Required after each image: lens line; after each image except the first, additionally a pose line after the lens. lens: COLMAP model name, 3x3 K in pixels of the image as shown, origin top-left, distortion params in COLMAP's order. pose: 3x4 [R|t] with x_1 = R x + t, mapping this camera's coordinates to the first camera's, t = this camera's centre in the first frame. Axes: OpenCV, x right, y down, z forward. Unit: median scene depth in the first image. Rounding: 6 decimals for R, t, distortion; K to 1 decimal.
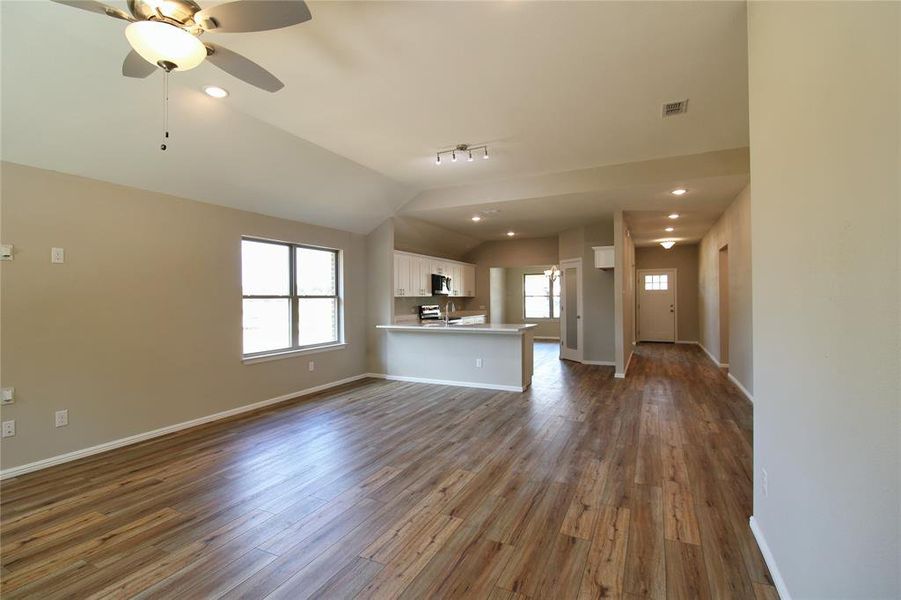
lens RADIAL K [[420.6, 0, 450.5], [0, 420.6, 300.0], [0, 0, 1]] dist [0.000677, -0.012128]
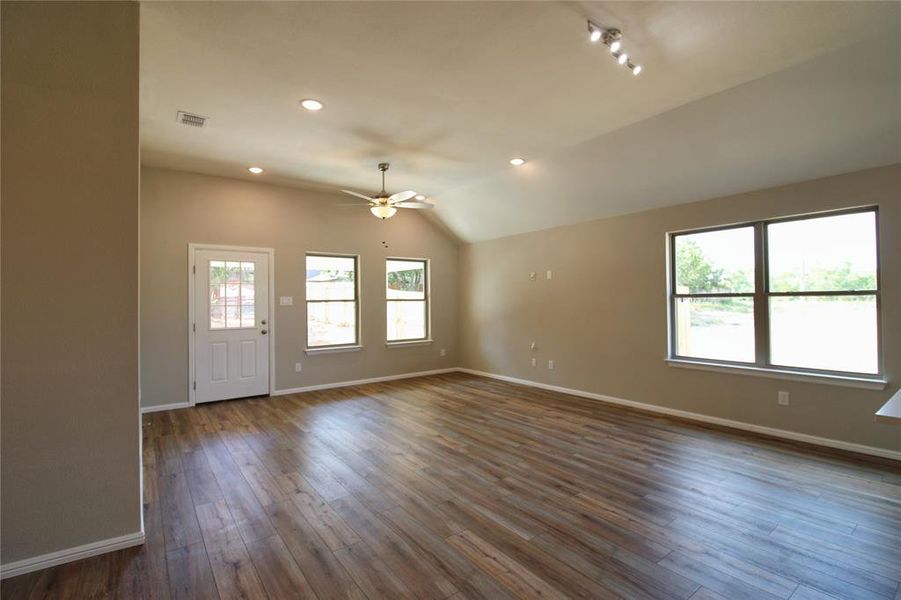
lens RADIAL K [[420.6, 0, 450.5], [0, 420.6, 300.0], [0, 0, 1]] dist [0.000677, -0.012128]
pose [[-0.465735, 0.011443, -0.884850, 0.674859], [0.009675, 0.999922, 0.007839, -0.011229], [0.884871, -0.004910, -0.465809, 1.136222]]
